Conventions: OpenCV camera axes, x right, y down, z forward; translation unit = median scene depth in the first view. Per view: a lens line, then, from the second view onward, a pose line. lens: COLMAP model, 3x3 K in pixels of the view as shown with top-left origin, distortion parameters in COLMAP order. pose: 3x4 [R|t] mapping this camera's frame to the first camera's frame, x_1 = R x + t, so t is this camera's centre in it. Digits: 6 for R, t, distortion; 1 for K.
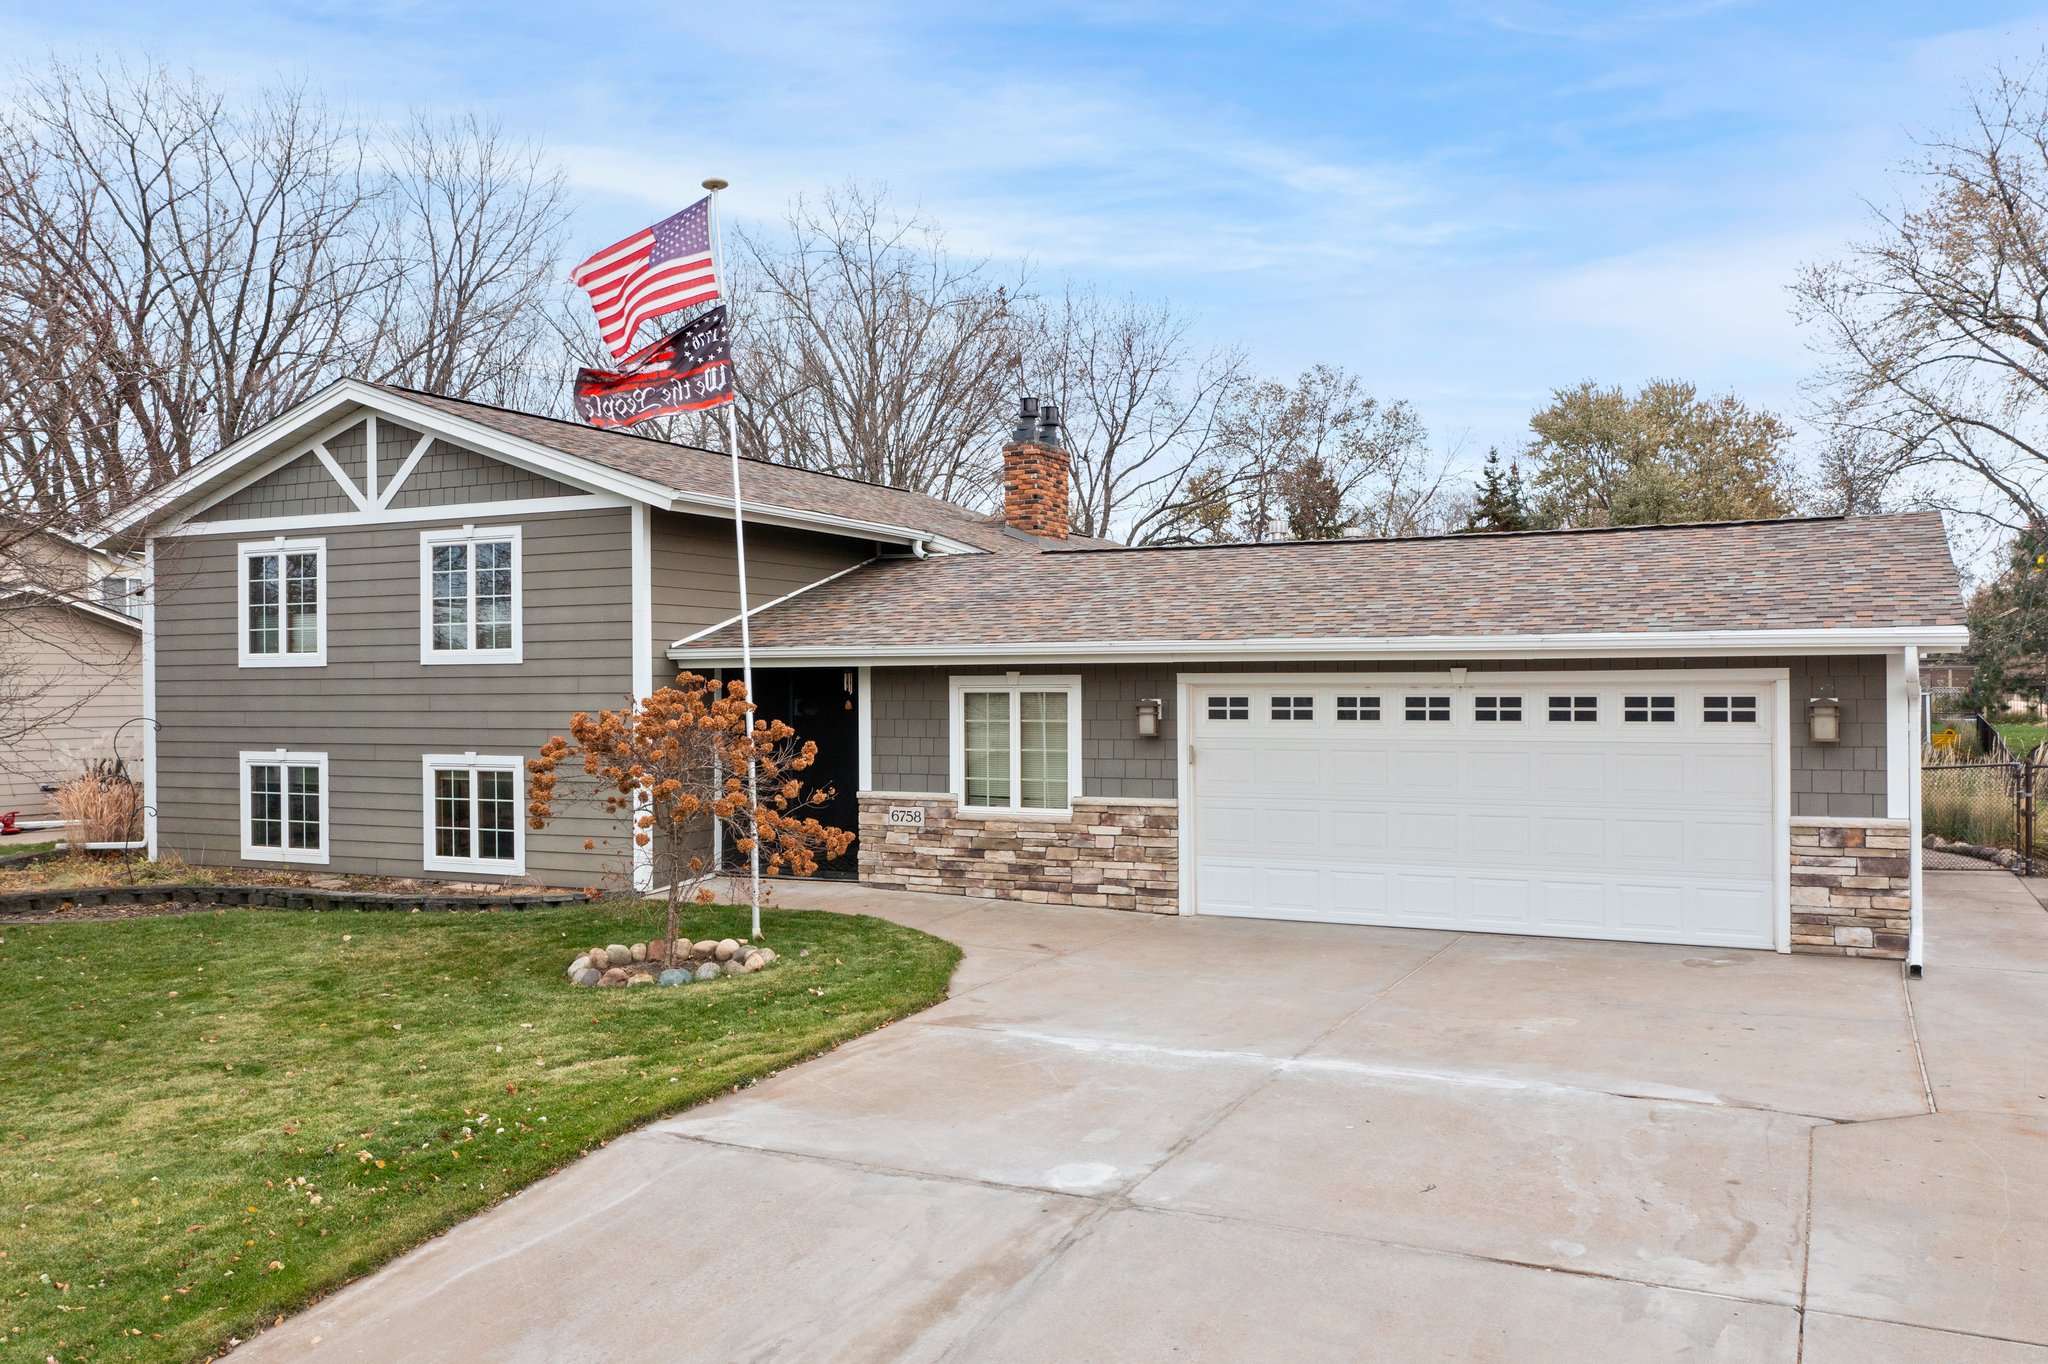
lens RADIAL K [[1670.3, 0, 1024.0], [0, 1670.3, 682.0], [0, 0, 1]] dist [-0.002281, 0.014765]
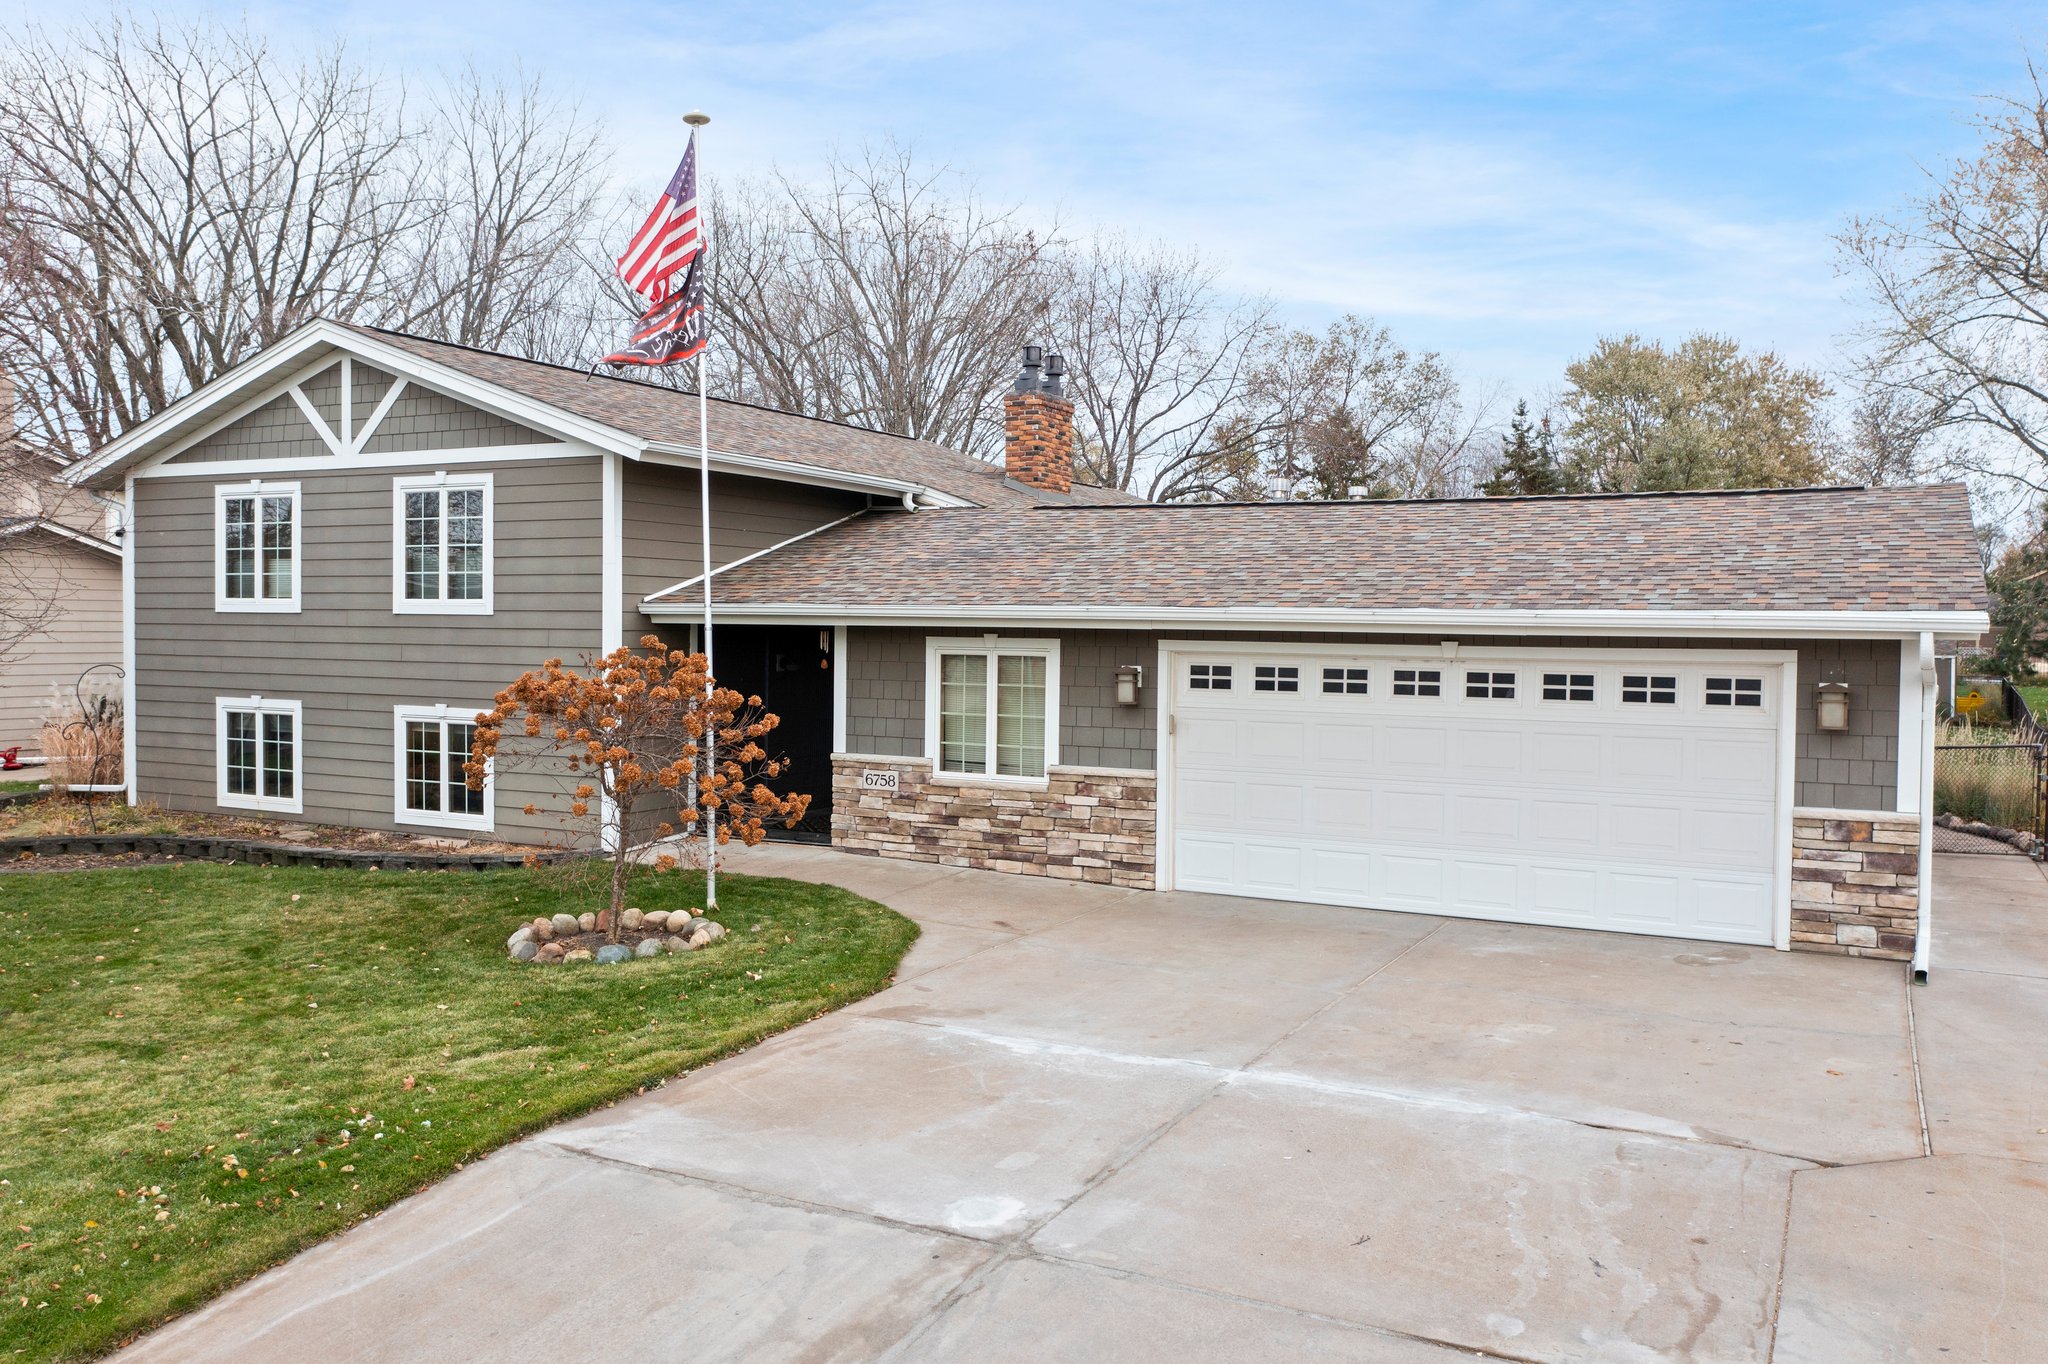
lens RADIAL K [[1639.9, 0, 1026.5], [0, 1639.9, 665.2], [0, 0, 1]] dist [-0.006920, 0.009451]
pose [[0.999629, 0.018154, -0.020286, 0.036658], [-0.017610, 0.999489, 0.026687, -0.015002], [0.020760, -0.026320, 0.999438, 0.057869]]
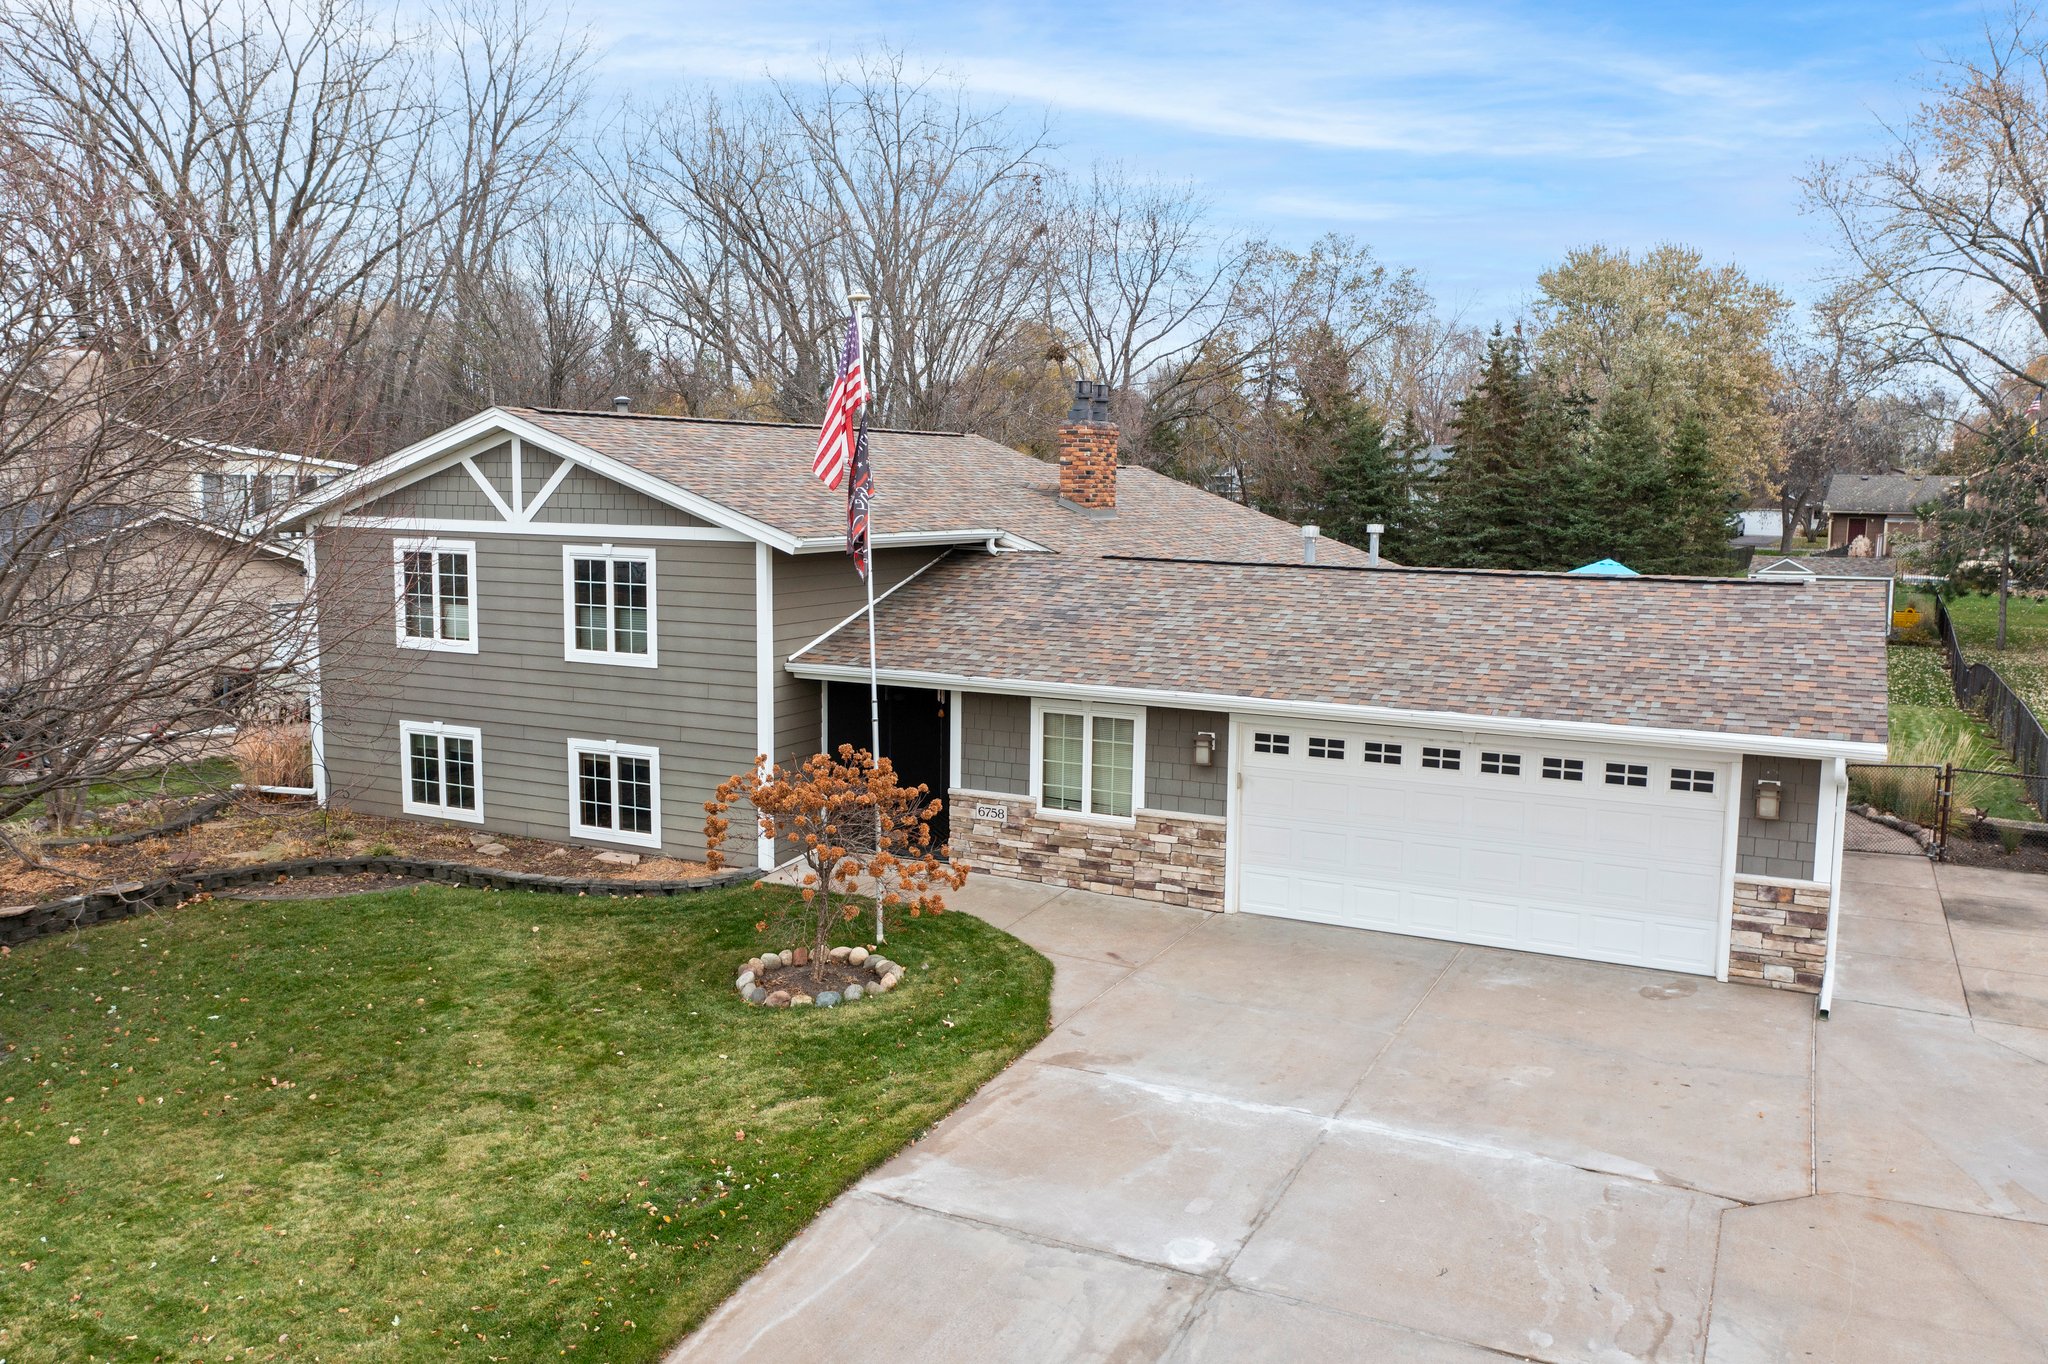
lens RADIAL K [[1639.9, 0, 1026.5], [0, 1639.9, 665.2], [0, 0, 1]] dist [-0.006920, 0.009451]
pose [[0.999812, 0.018187, 0.006686, -0.062306], [-0.018849, 0.992861, 0.117777, -0.179048], [-0.004496, -0.117881, 0.993018, -0.149991]]
